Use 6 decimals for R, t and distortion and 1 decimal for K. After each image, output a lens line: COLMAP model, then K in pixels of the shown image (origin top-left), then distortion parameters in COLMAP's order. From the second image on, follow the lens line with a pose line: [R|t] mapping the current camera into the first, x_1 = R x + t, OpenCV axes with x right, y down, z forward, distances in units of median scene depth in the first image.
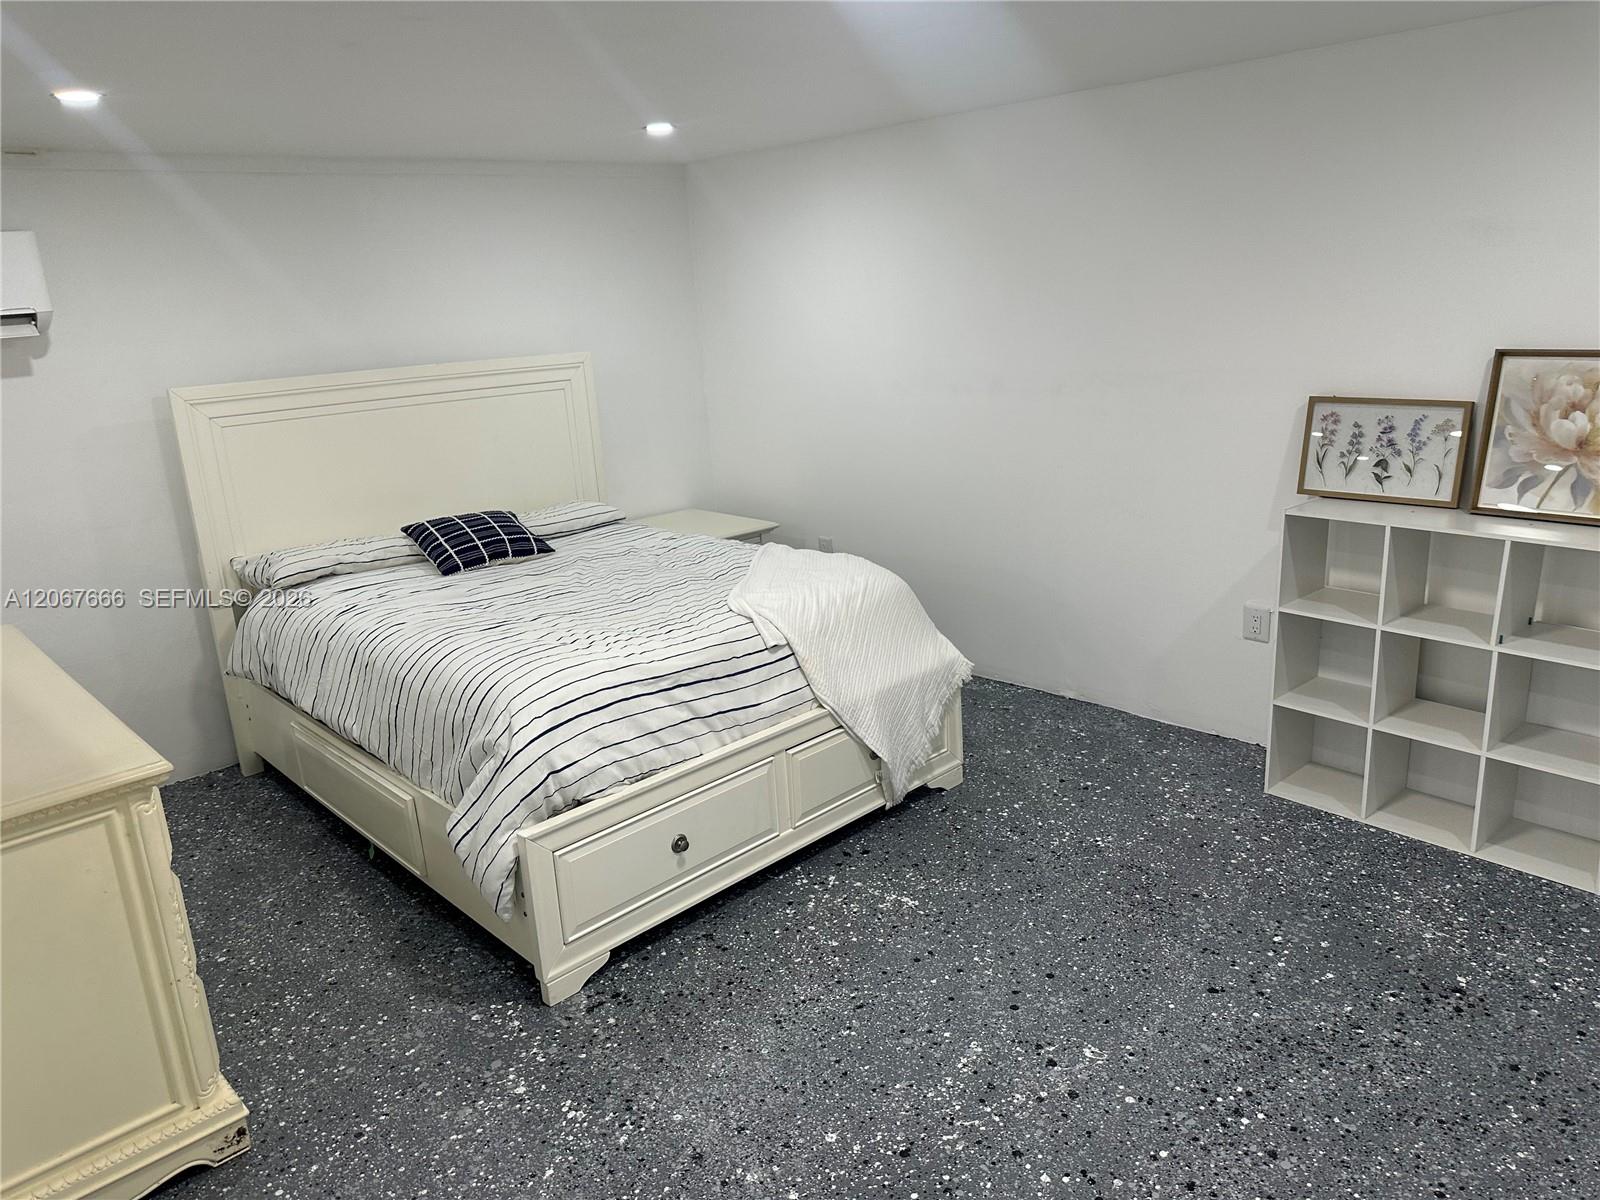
lens RADIAL K [[1191.6, 0, 800.0], [0, 1191.6, 600.0], [0, 0, 1]] dist [0.069345, -0.179533]
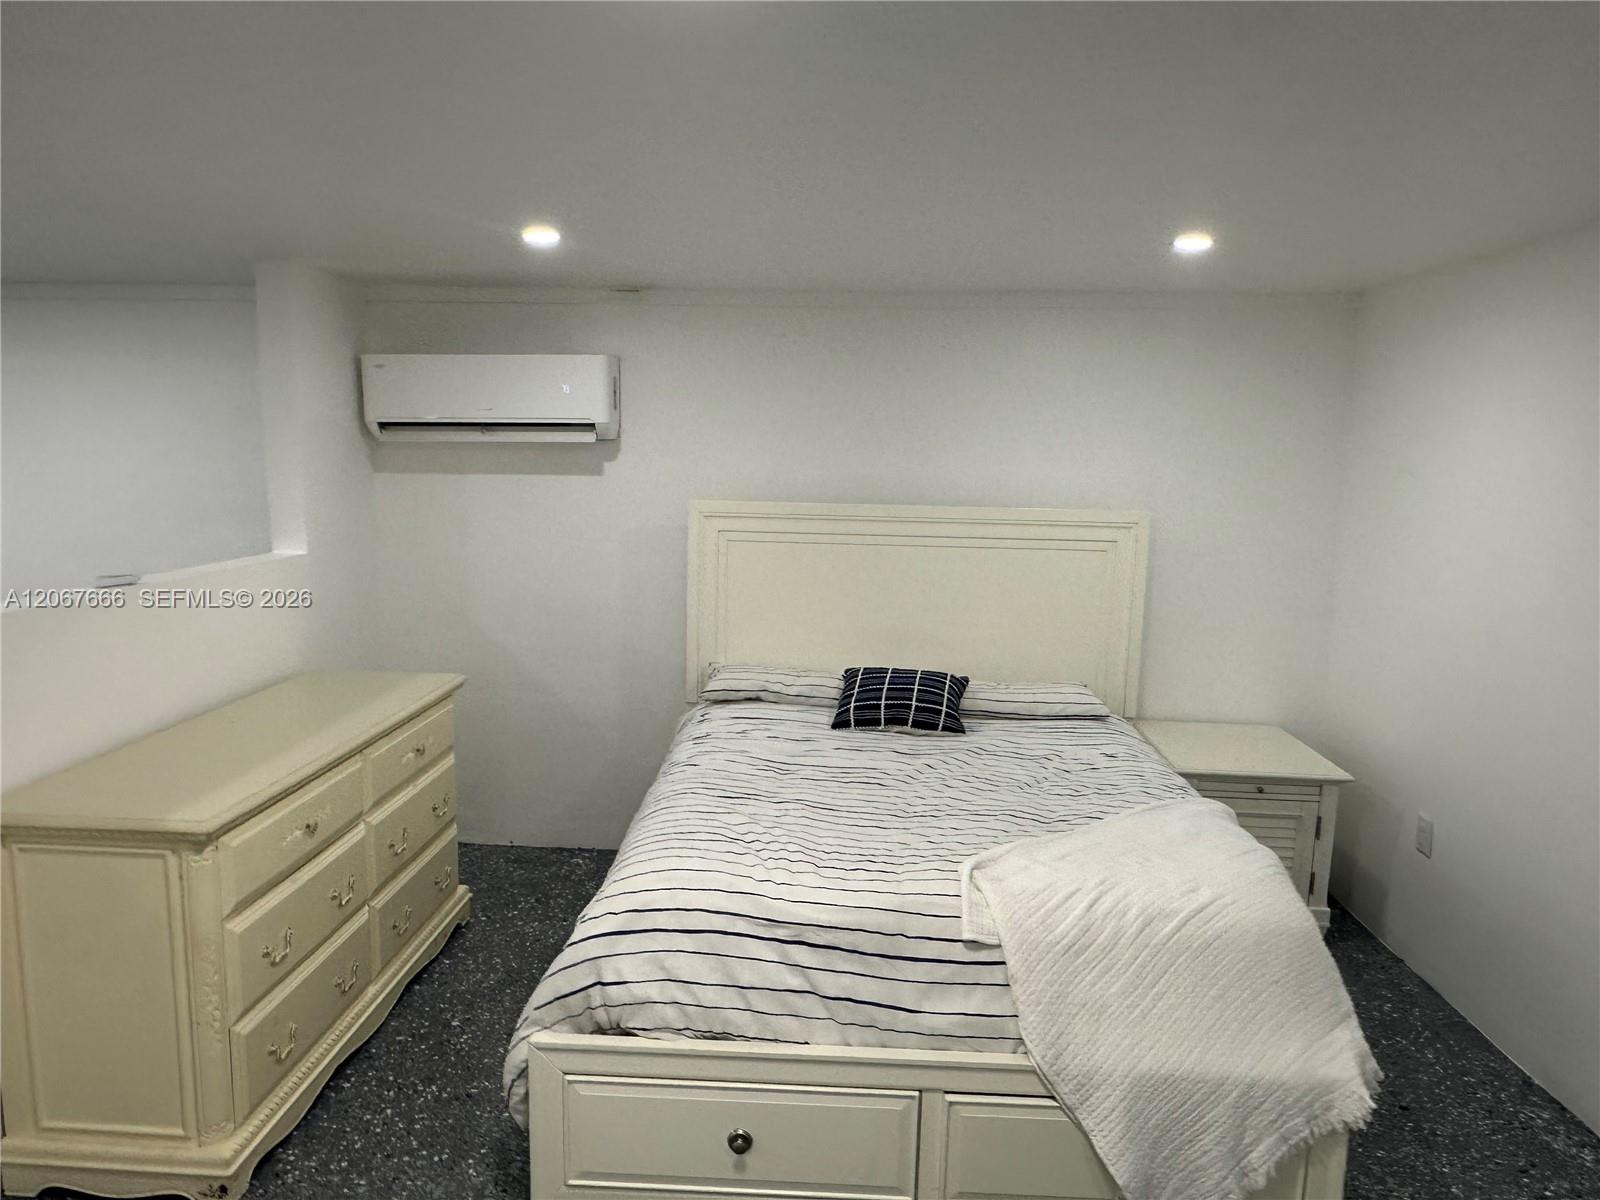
lens RADIAL K [[1134.5, 0, 800.0], [0, 1134.5, 600.0], [0, 0, 1]] dist [-0.013461, -0.001184]
pose [[0.650348, 0.166478, -0.741170, 0.369534], [-0.242306, 0.970185, 0.005305, -0.133695], [0.719956, 0.176140, 0.671296, 0.441237]]
